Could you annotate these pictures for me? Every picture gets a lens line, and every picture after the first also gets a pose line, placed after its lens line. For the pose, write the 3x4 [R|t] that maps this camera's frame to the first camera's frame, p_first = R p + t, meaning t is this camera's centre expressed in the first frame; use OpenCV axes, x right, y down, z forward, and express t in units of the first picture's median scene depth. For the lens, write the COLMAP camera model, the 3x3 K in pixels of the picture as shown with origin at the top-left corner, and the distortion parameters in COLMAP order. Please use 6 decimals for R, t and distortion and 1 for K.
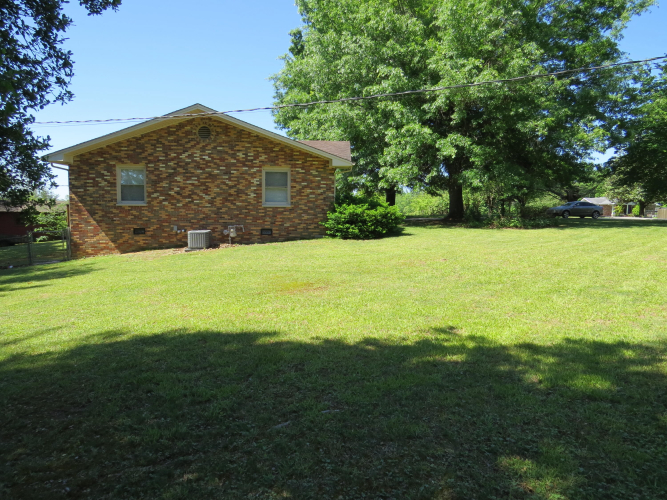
lens RADIAL K [[473.4, 0, 332.8], [0, 473.4, 251.4], [0, 0, 1]] dist [-0.017746, 0.001662]
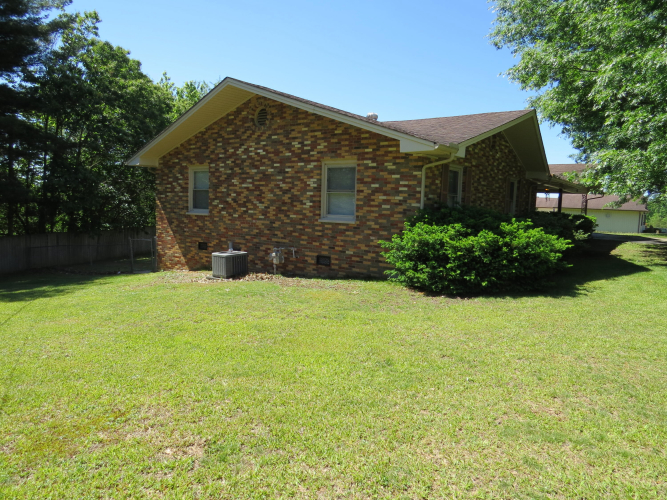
lens RADIAL K [[473.4, 0, 332.7], [0, 473.4, 247.3], [0, 0, 1]] dist [-0.017746, 0.001662]
pose [[0.748087, 0.071789, -0.659706, 0.302094], [-0.081357, 0.996554, 0.016187, -0.072558], [0.658594, 0.041562, 0.751349, 0.531511]]
